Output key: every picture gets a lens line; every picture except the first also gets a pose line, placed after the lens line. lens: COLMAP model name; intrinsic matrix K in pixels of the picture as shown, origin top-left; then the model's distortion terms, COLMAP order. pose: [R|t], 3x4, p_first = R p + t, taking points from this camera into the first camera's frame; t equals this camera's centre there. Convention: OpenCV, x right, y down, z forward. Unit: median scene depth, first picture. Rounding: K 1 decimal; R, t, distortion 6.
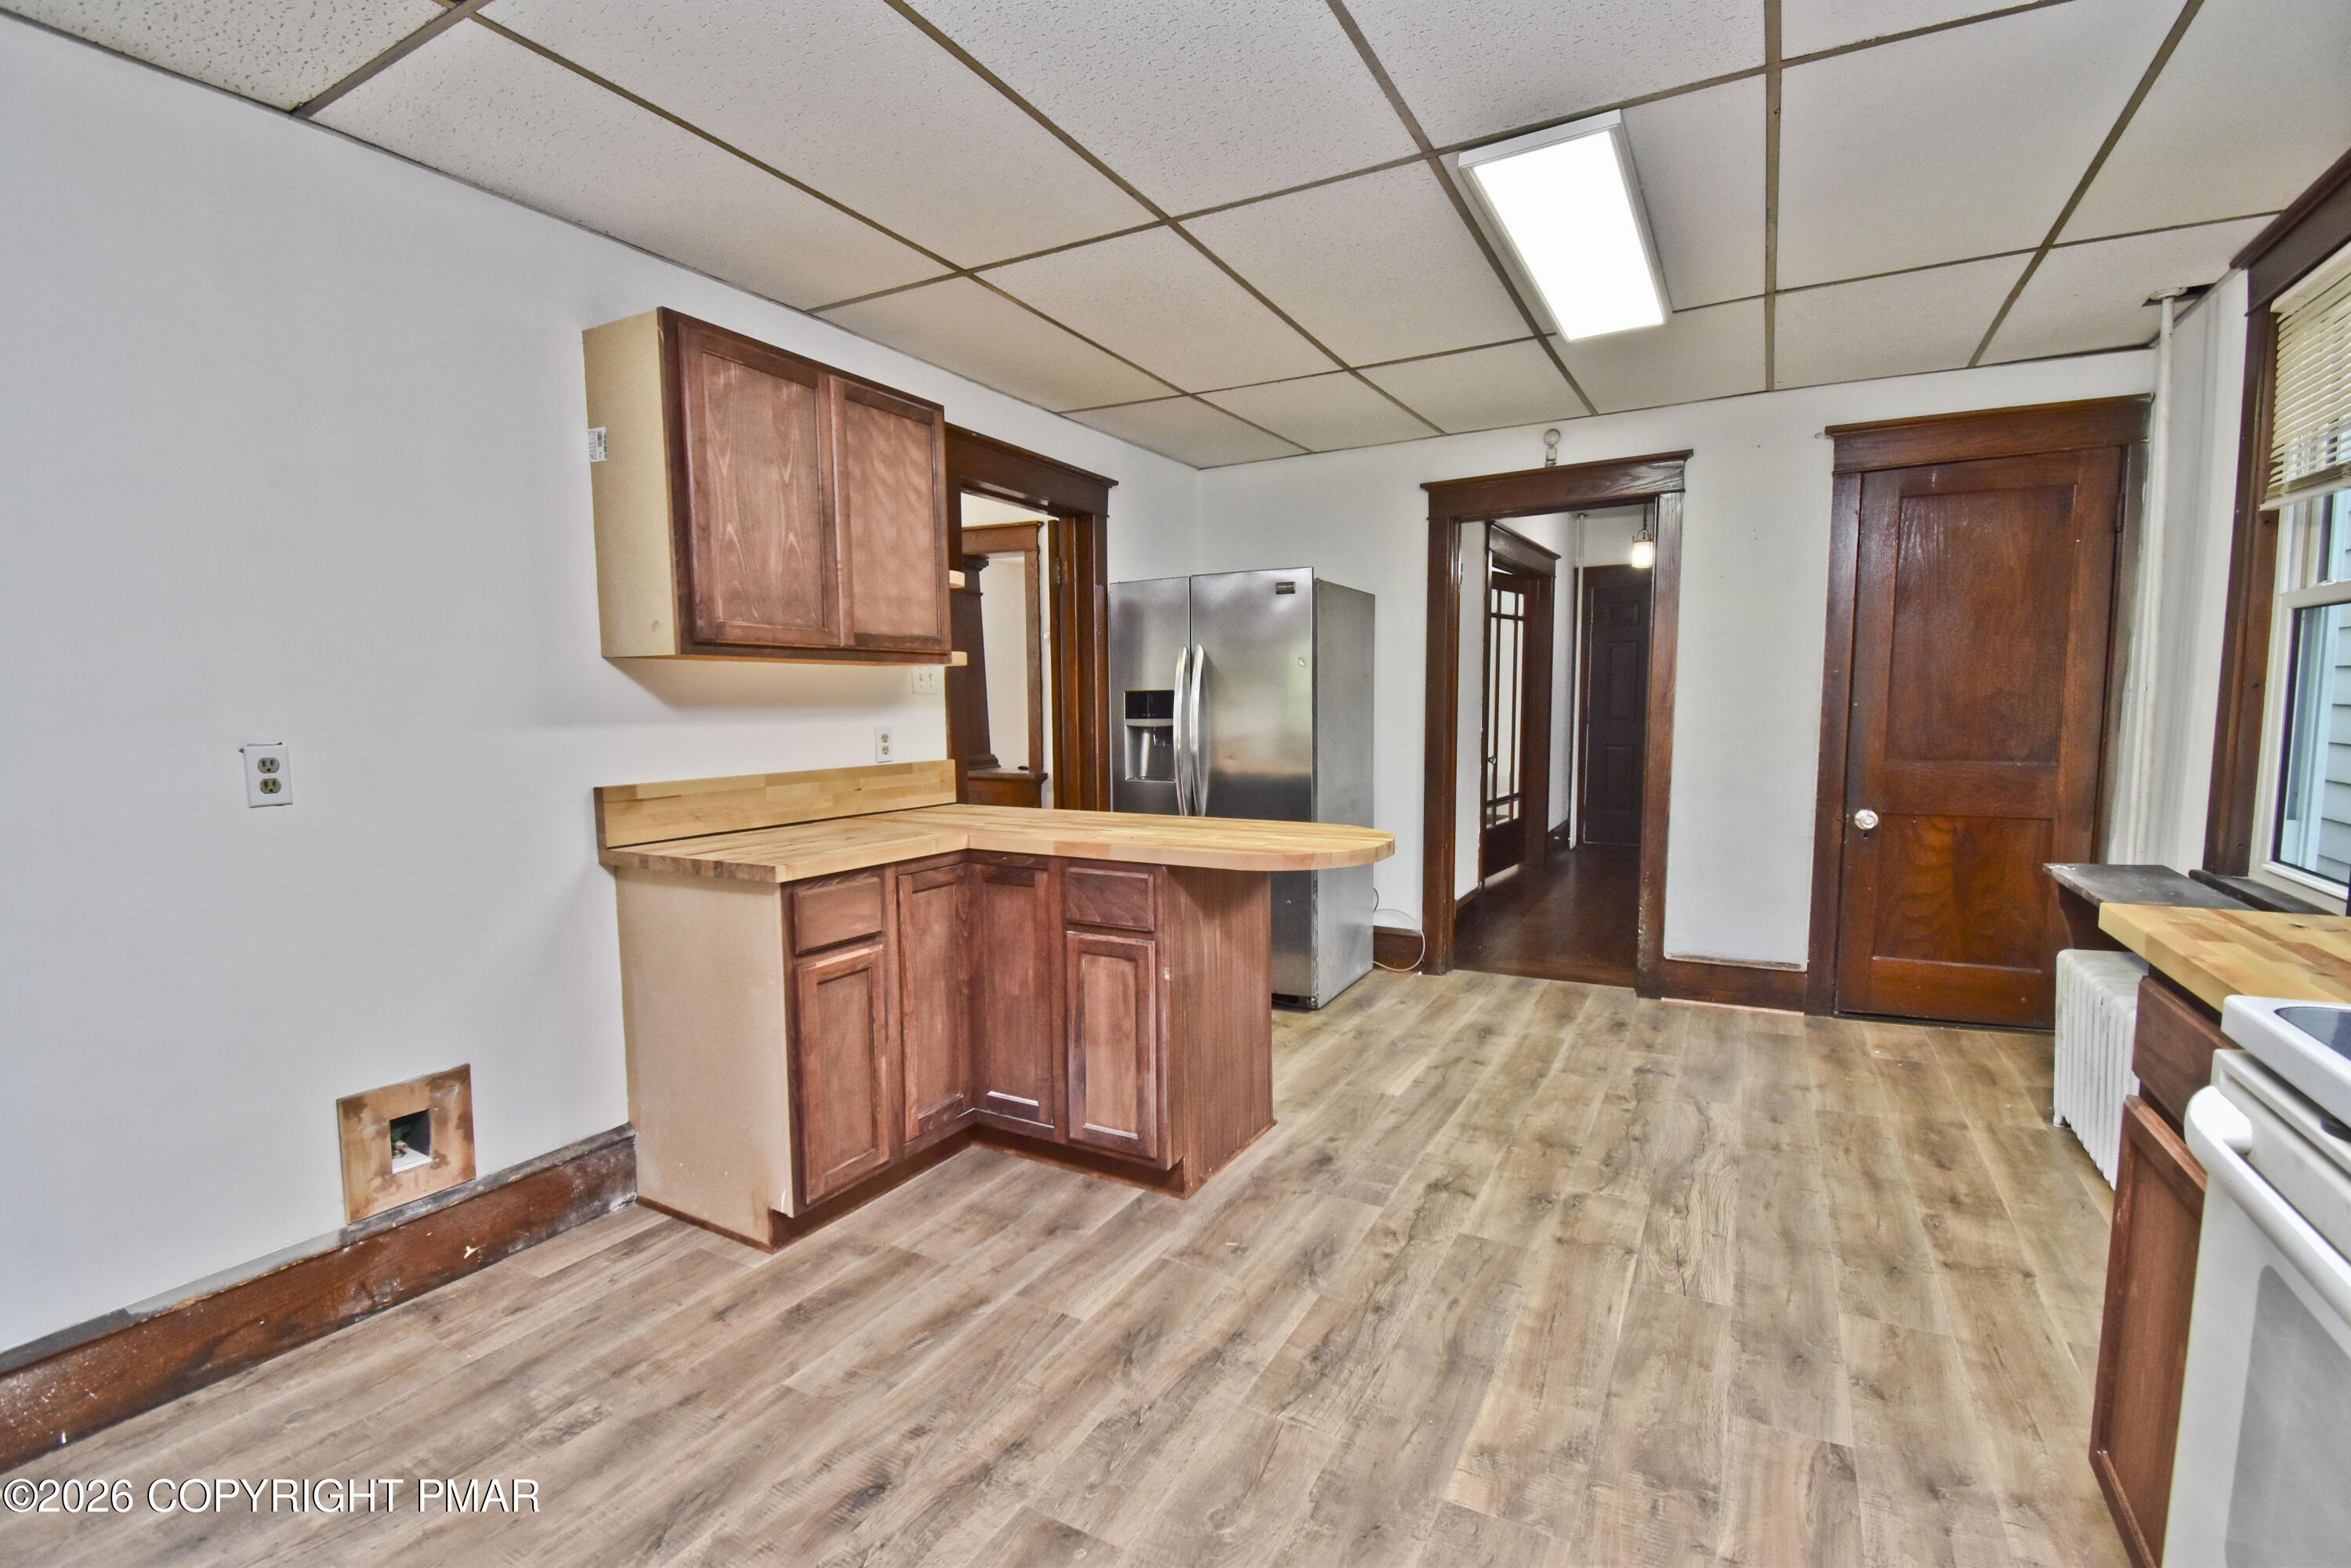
lens RADIAL K [[1073.7, 0, 1147.1], [0, 1073.7, 797.0], [0, 0, 1]] dist [0.009296, -0.017722]
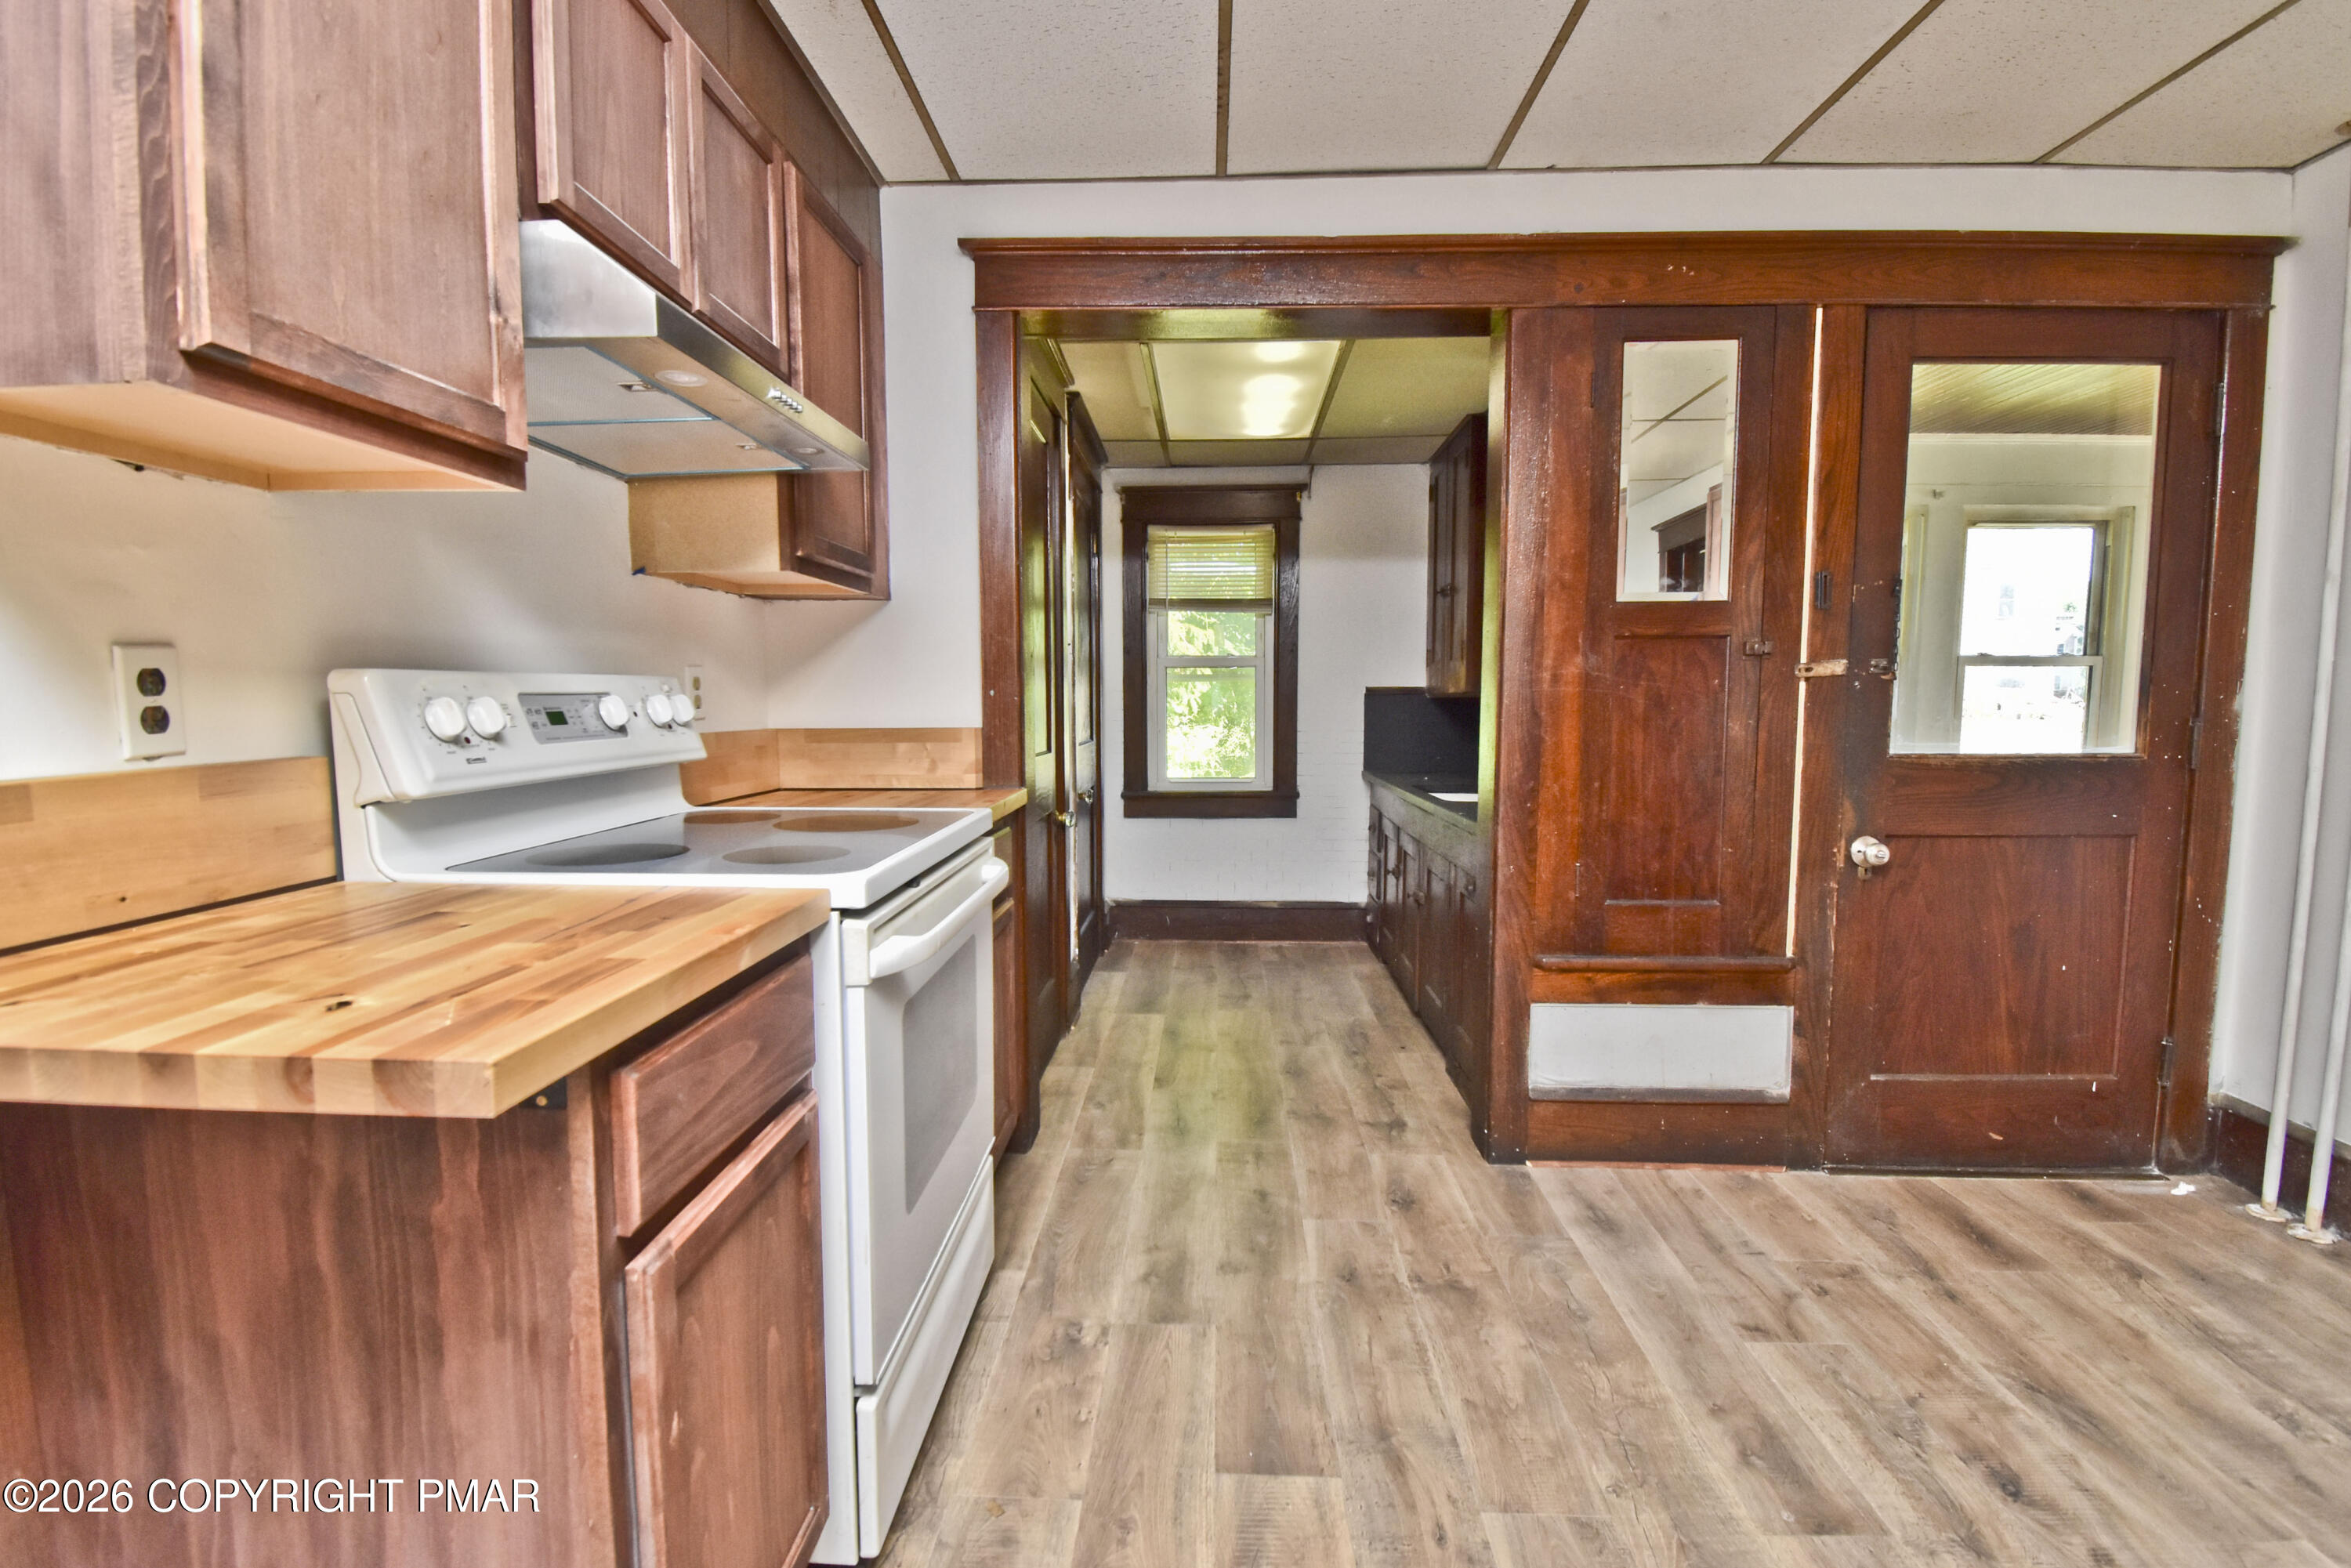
lens RADIAL K [[1073.7, 0, 1192.8], [0, 1073.7, 803.0], [0, 0, 1]] dist [0.009296, -0.017722]
pose [[-0.880713, 0.057796, -0.470111, 0.572642], [-0.034458, 0.982079, 0.185292, -0.061364], [0.472395, 0.179388, -0.862938, 1.015172]]
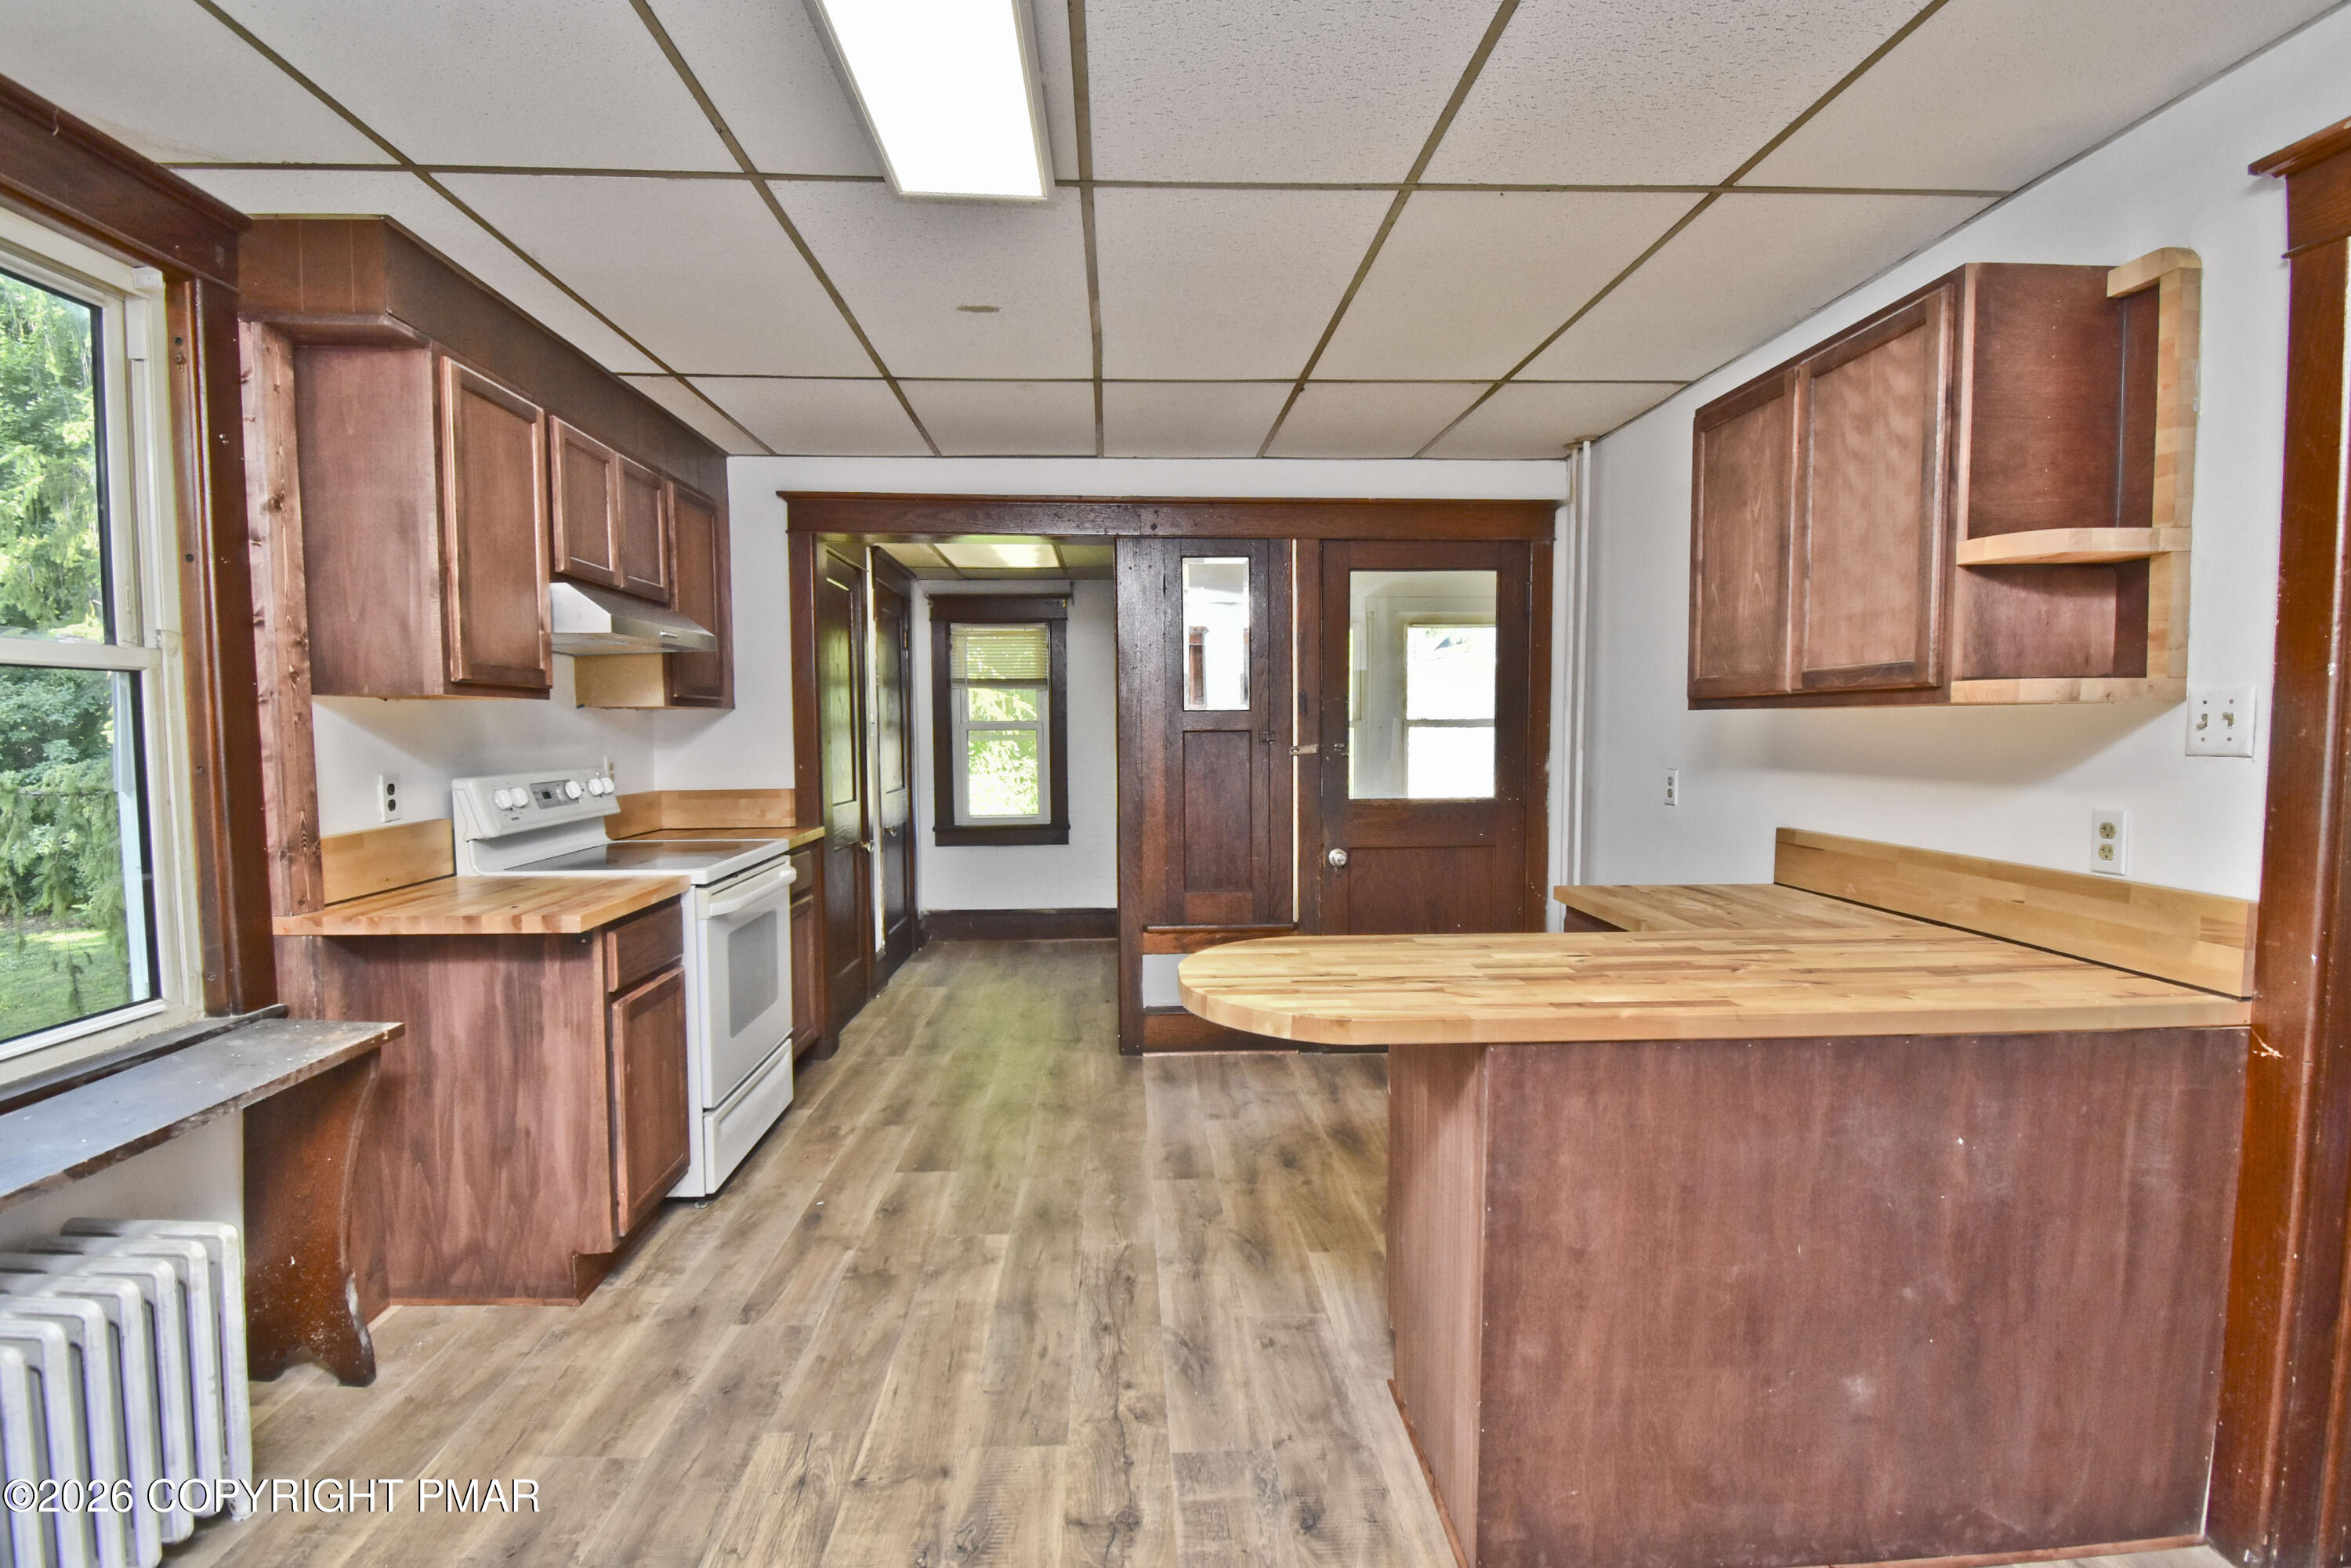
lens RADIAL K [[1073.7, 0, 1195.5], [0, 1073.7, 799.4], [0, 0, 1]] dist [0.009296, -0.017722]
pose [[-0.826712, 0.051854, -0.560231, 0.686990], [-0.040172, 0.987762, 0.150705, -0.203842], [0.561190, 0.147095, -0.814511, 1.773938]]
